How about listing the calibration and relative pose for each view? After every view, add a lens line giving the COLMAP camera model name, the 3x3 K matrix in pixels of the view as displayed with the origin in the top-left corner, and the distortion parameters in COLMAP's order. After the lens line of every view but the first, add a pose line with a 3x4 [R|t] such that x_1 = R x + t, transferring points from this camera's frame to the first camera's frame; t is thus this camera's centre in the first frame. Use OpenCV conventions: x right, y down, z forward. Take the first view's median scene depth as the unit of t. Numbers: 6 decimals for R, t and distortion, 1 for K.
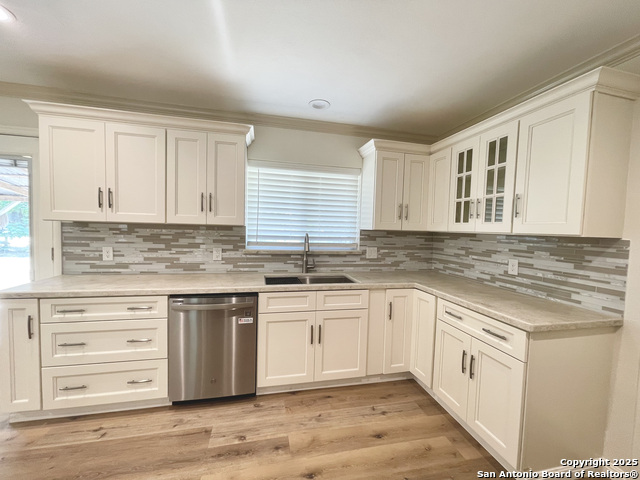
lens RADIAL K [[259.8, 0, 316.6], [0, 259.8, 241.2], [0, 0, 1]] dist [-0.006649, 0.004293]
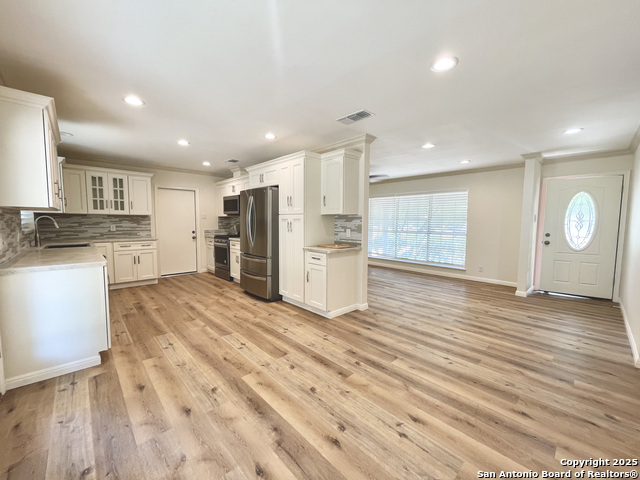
lens RADIAL K [[259.8, 0, 316.6], [0, 259.8, 241.2], [0, 0, 1]] dist [-0.006649, 0.004293]
pose [[-0.501500, -0.100822, 0.859263, -2.246630], [0.019893, 0.991580, 0.127958, -0.050878], [-0.864929, 0.081264, -0.495271, 0.523108]]
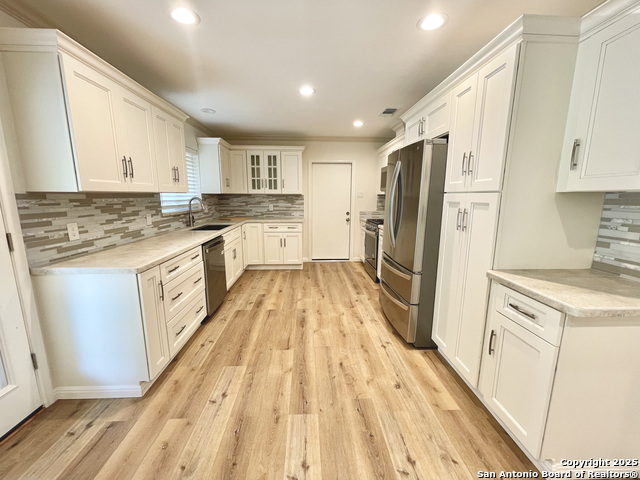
lens RADIAL K [[259.8, 0, 316.6], [0, 259.8, 241.2], [0, 0, 1]] dist [-0.006649, 0.004293]
pose [[0.179872, -0.200584, 0.963022, -1.533407], [0.051133, 0.979573, 0.194481, -0.042901], [-0.982360, 0.014260, 0.186454, 0.107892]]
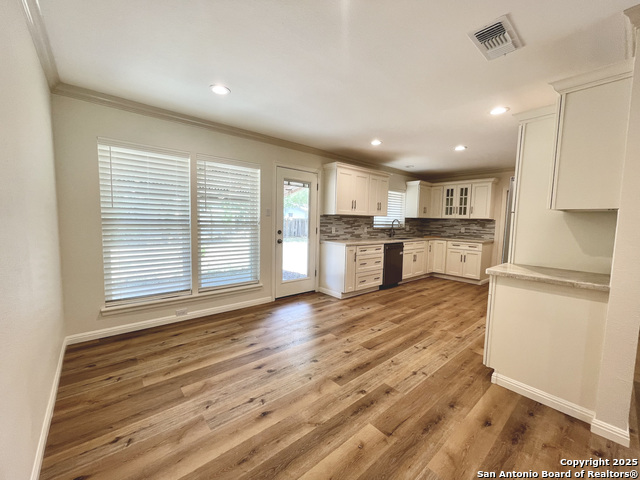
lens RADIAL K [[259.8, 0, 316.6], [0, 259.8, 241.2], [0, 0, 1]] dist [-0.006649, 0.004293]
pose [[0.885720, -0.048459, 0.461683, -1.981786], [0.028031, 0.998305, 0.051007, 0.028233], [-0.463373, -0.032237, 0.885577, -0.807207]]
